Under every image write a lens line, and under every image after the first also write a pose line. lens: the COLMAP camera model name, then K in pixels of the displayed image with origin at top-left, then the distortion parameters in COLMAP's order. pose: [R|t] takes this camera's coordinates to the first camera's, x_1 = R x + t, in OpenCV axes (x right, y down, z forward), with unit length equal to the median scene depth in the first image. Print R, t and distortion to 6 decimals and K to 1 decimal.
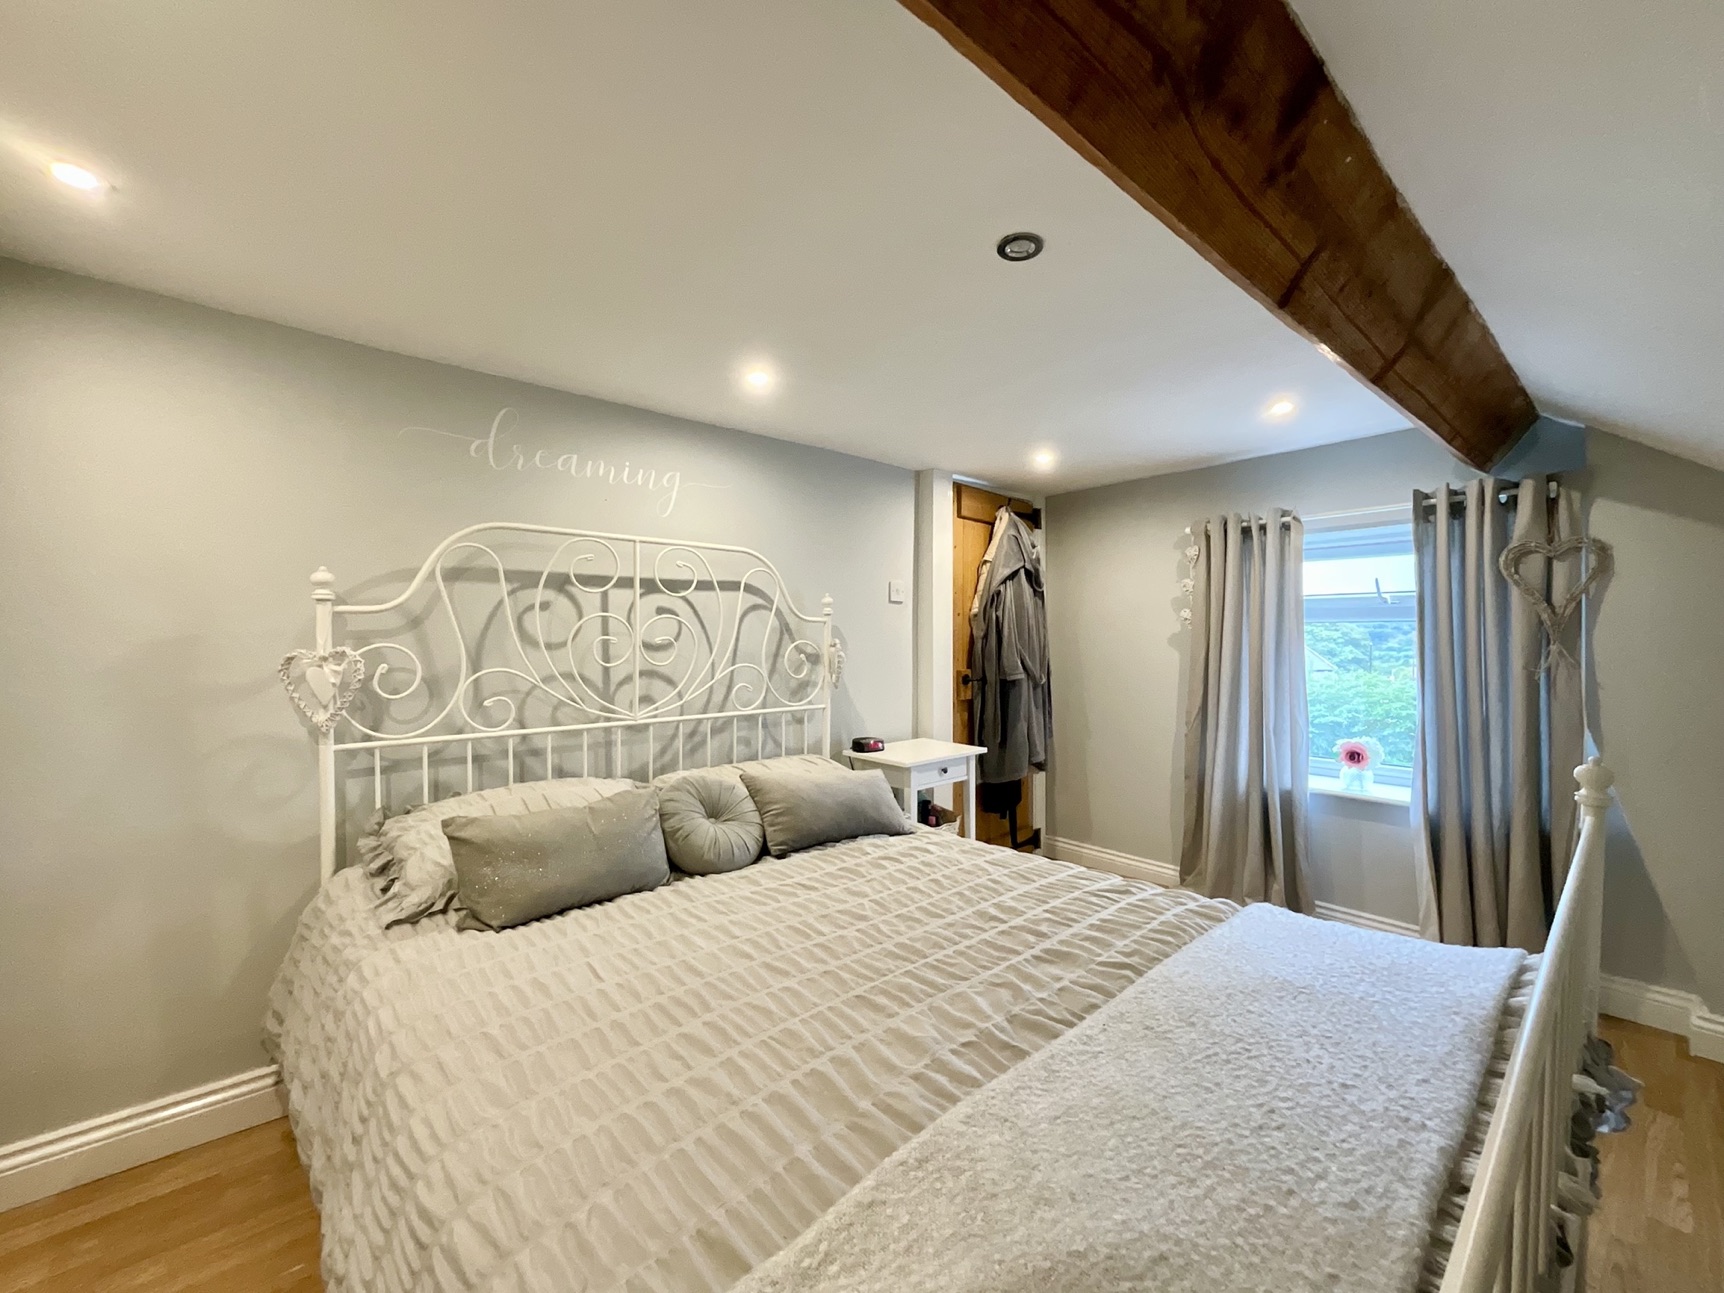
lens RADIAL K [[707.2, 0, 859.5], [0, 707.2, 648.9], [0, 0, 1]] dist [0.000202, 0.000333]
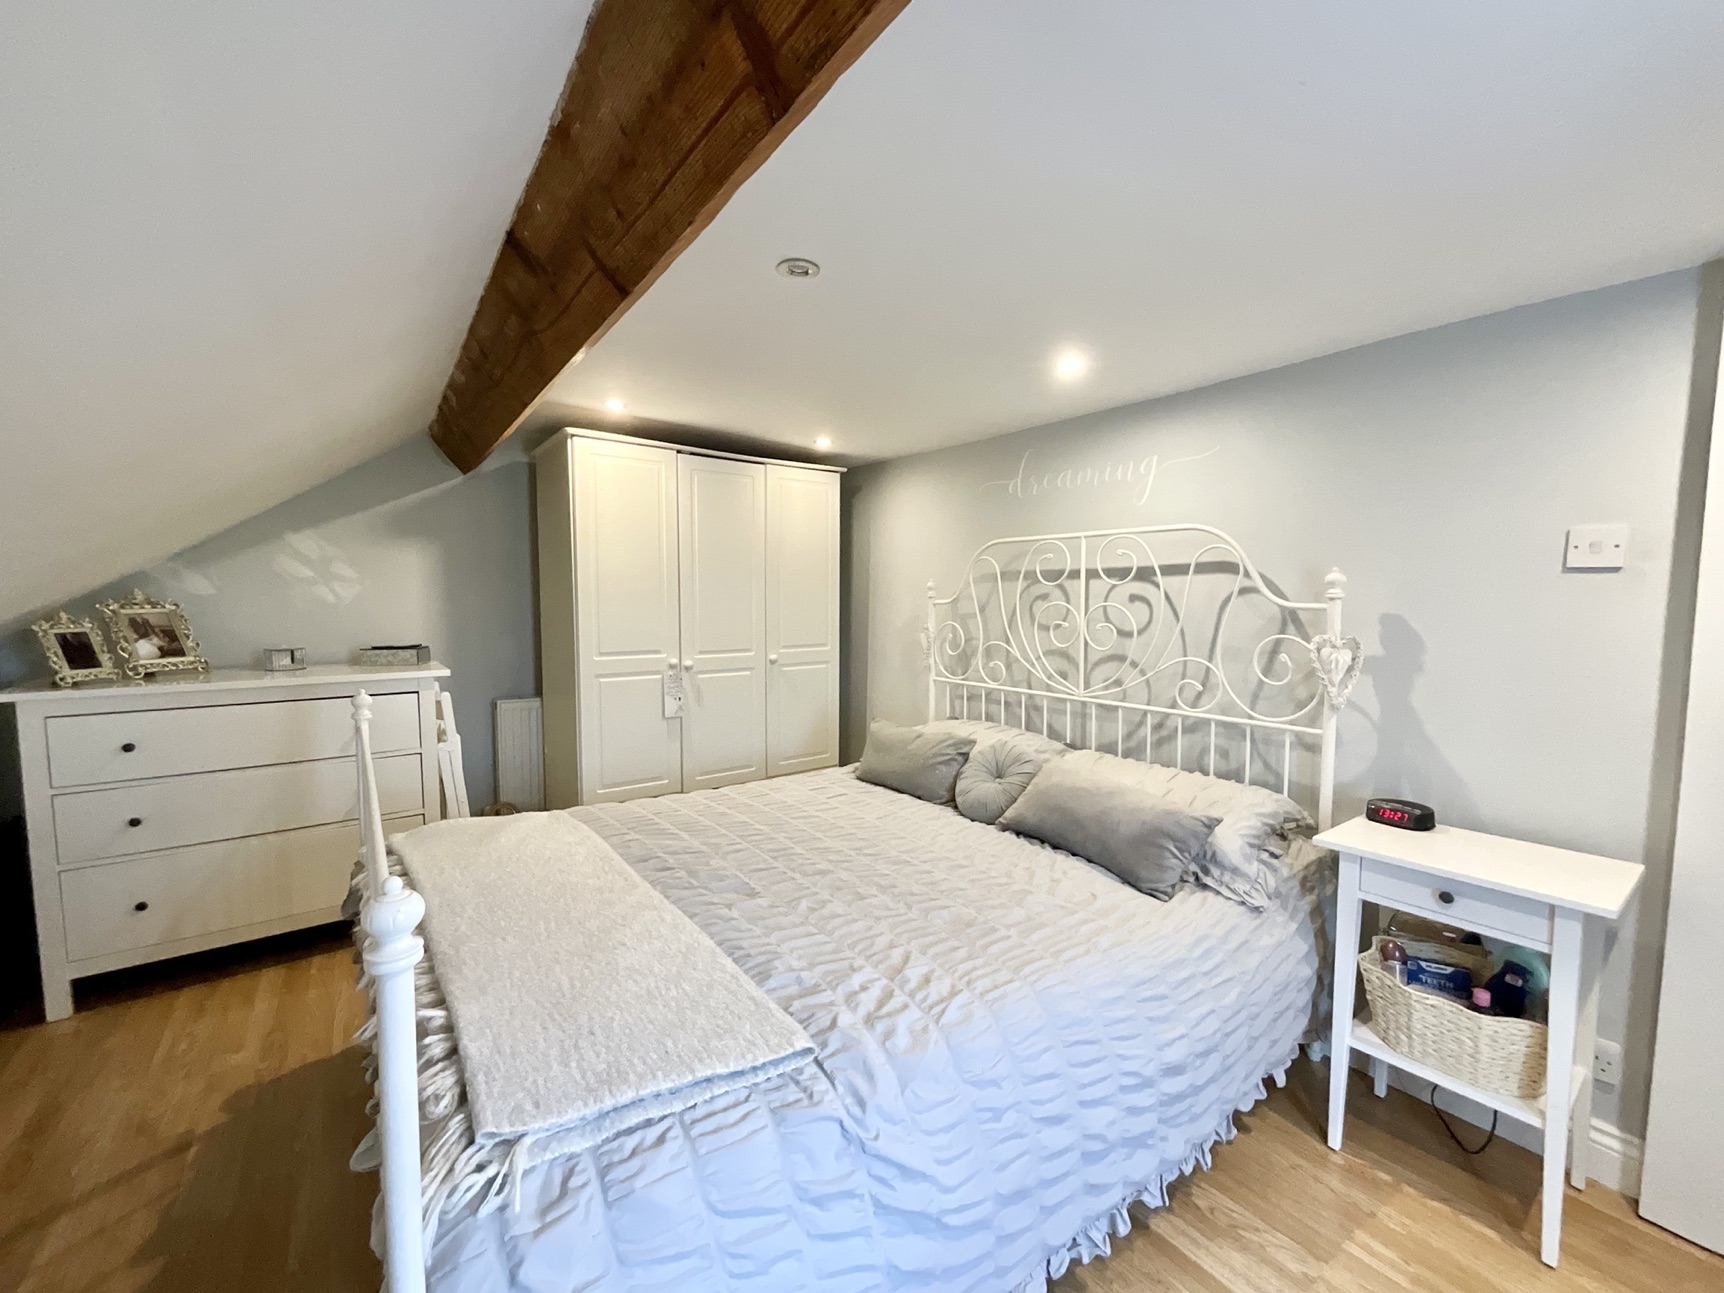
lens RADIAL K [[707.2, 0, 859.5], [0, 707.2, 648.9], [0, 0, 1]] dist [0.000202, 0.000333]
pose [[-0.106243, 0.062434, -0.992378, 0.808595], [-0.031578, 0.997311, 0.066126, -0.037464], [0.993839, 0.038363, -0.103986, 0.743361]]
